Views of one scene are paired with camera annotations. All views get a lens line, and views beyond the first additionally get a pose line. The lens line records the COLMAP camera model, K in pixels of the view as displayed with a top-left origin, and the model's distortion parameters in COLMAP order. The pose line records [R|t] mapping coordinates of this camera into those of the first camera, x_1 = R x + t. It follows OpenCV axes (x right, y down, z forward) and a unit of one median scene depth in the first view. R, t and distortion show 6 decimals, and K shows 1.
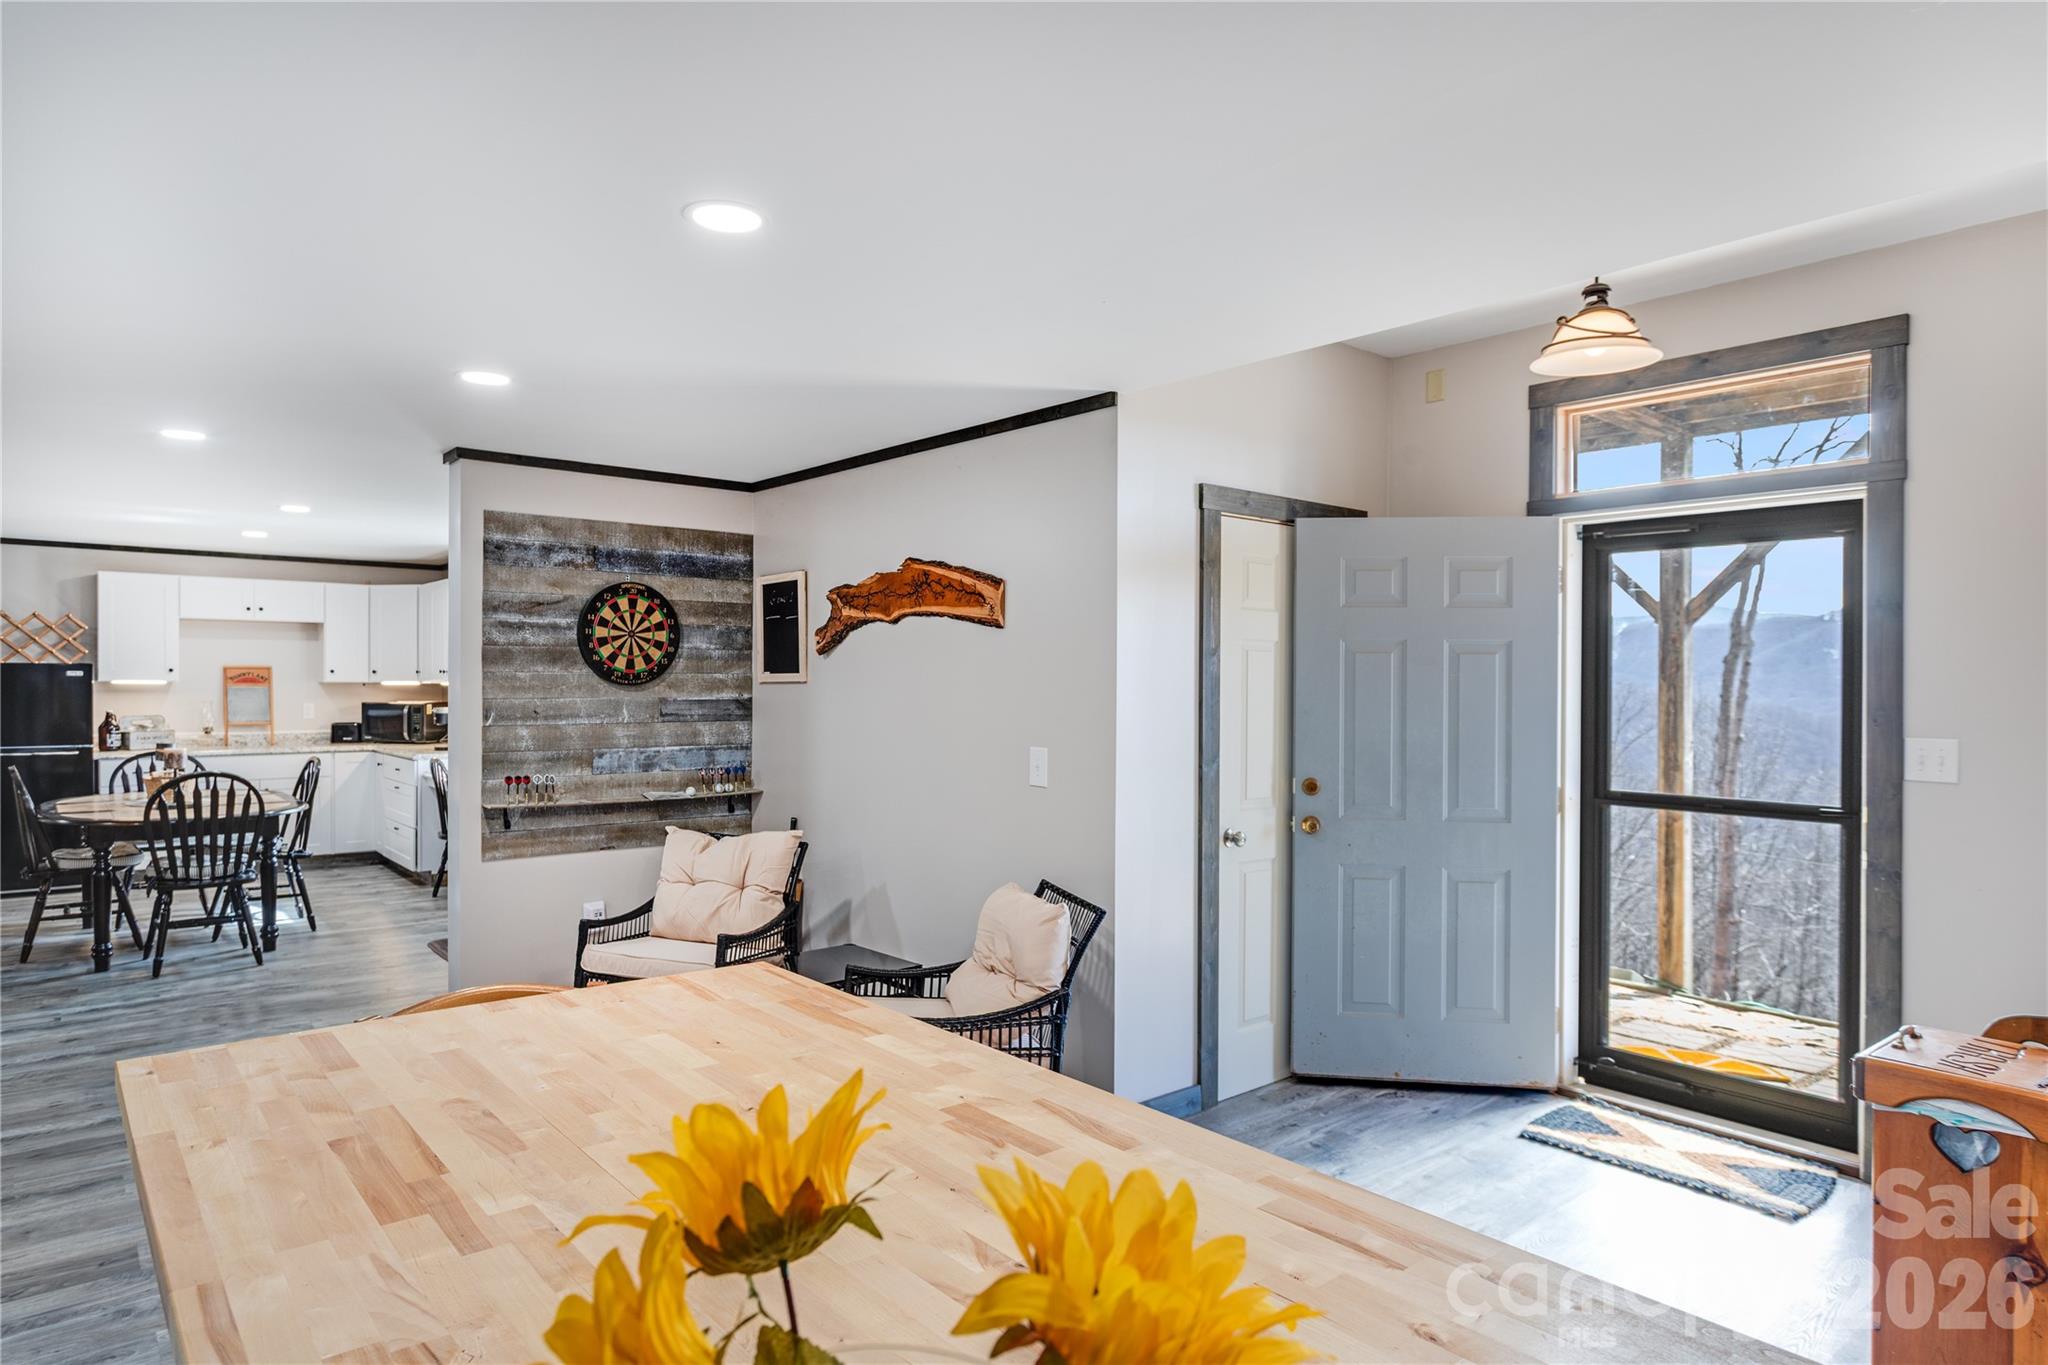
lens RADIAL K [[1154.8, 0, 1030.4], [0, 1154.8, 686.9], [0, 0, 1]] dist [0.000105, -0.004851]
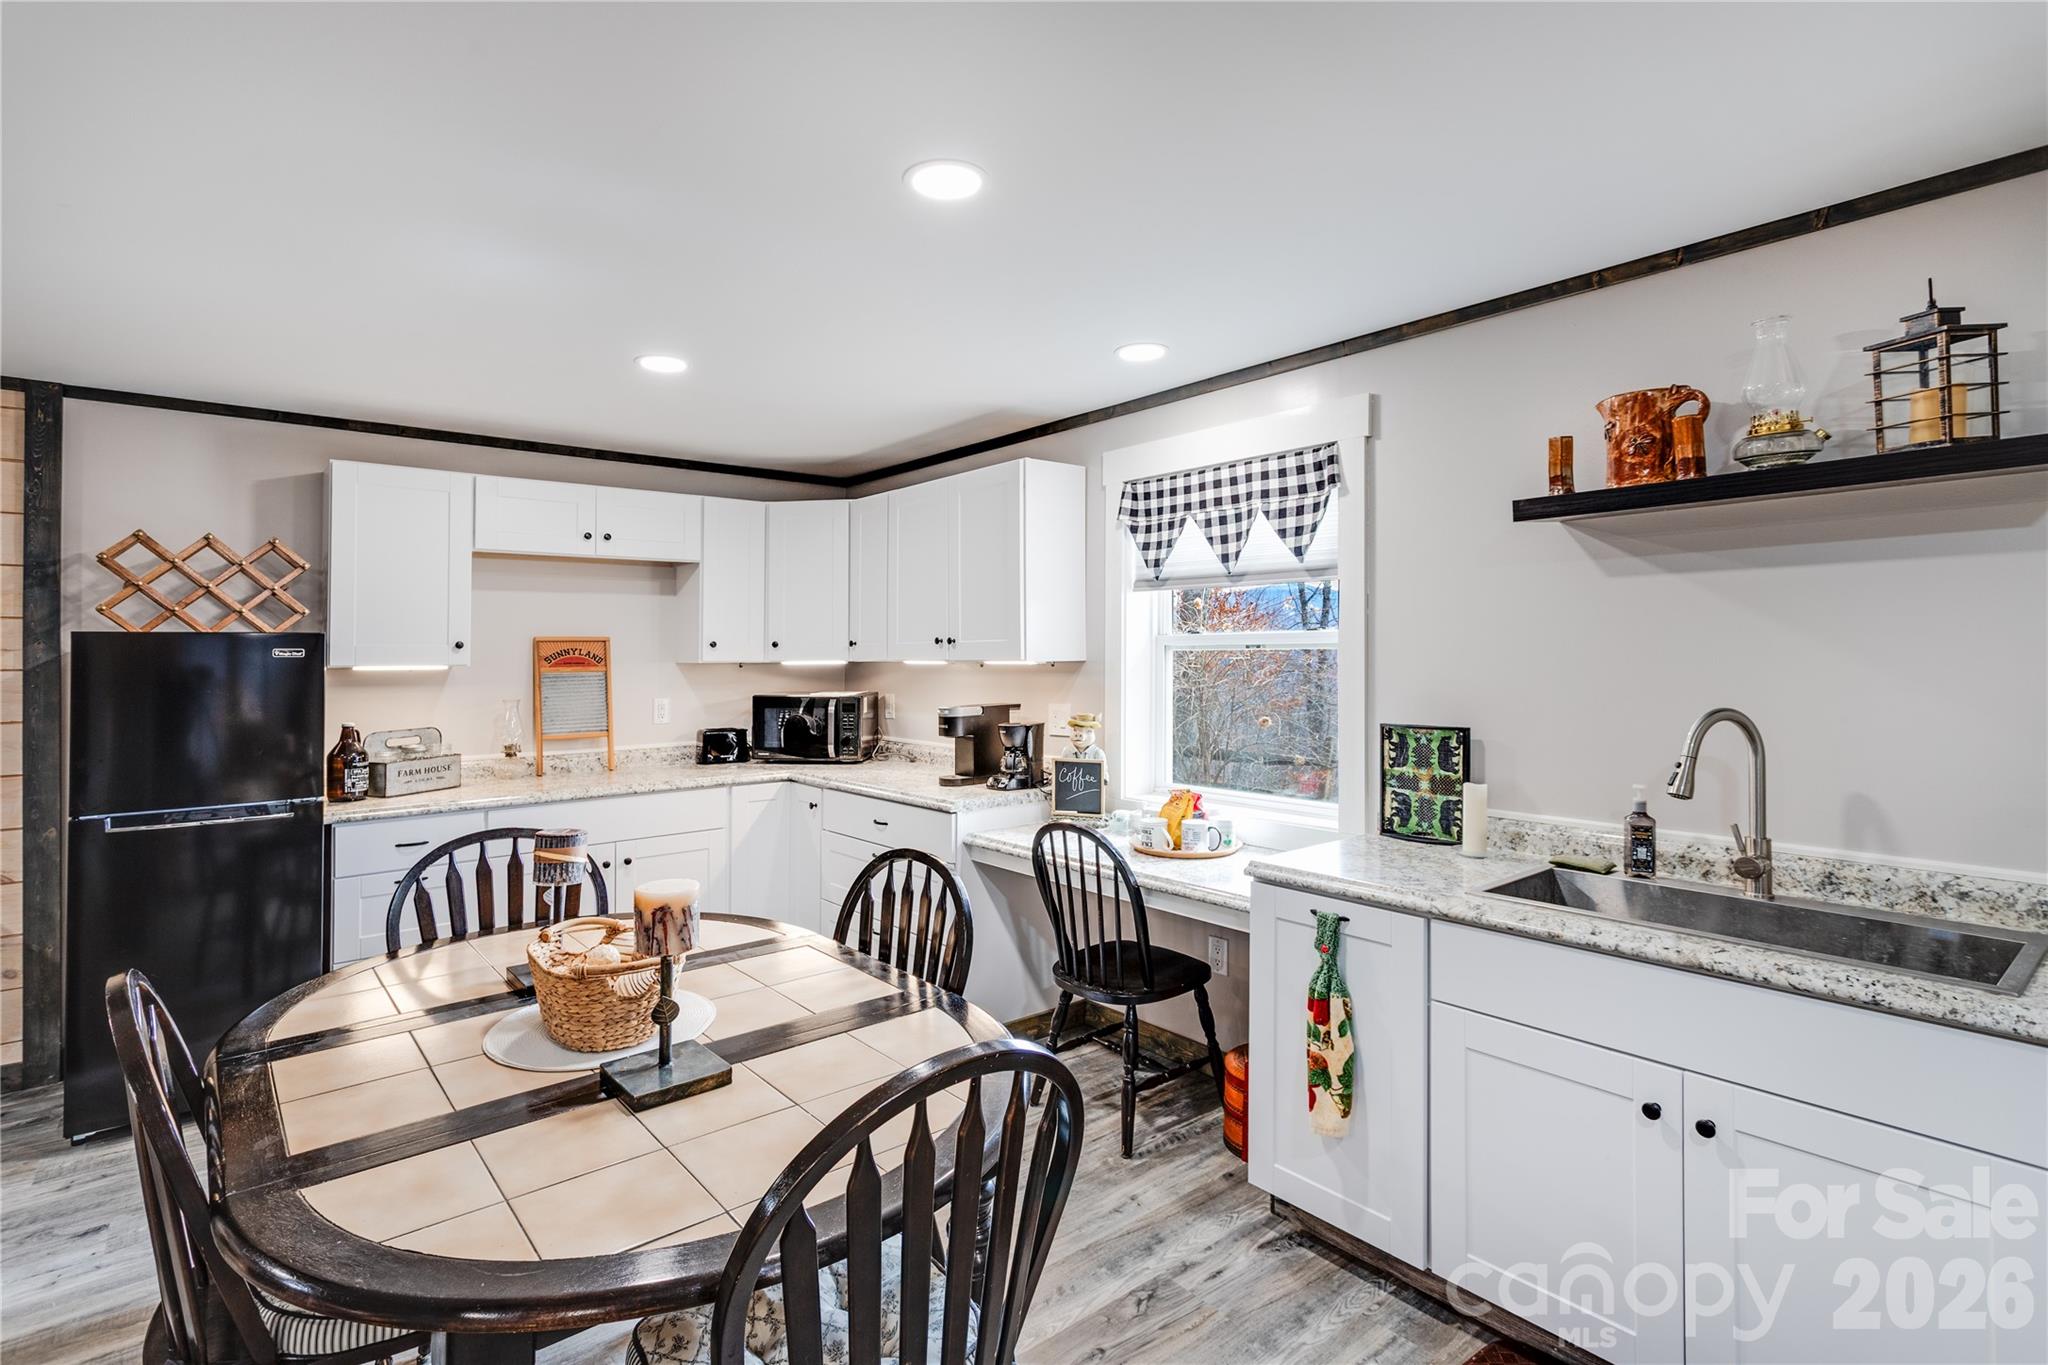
lens RADIAL K [[991.7, 0, 1057.7], [0, 991.7, 623.8], [0, 0, 1]] dist [0.000127, 0.000233]
pose [[0.999877, -0.014969, -0.004579, -0.464074], [0.014810, 0.999350, -0.032871, -0.004991], [0.005069, 0.032800, 0.999449, 0.537700]]
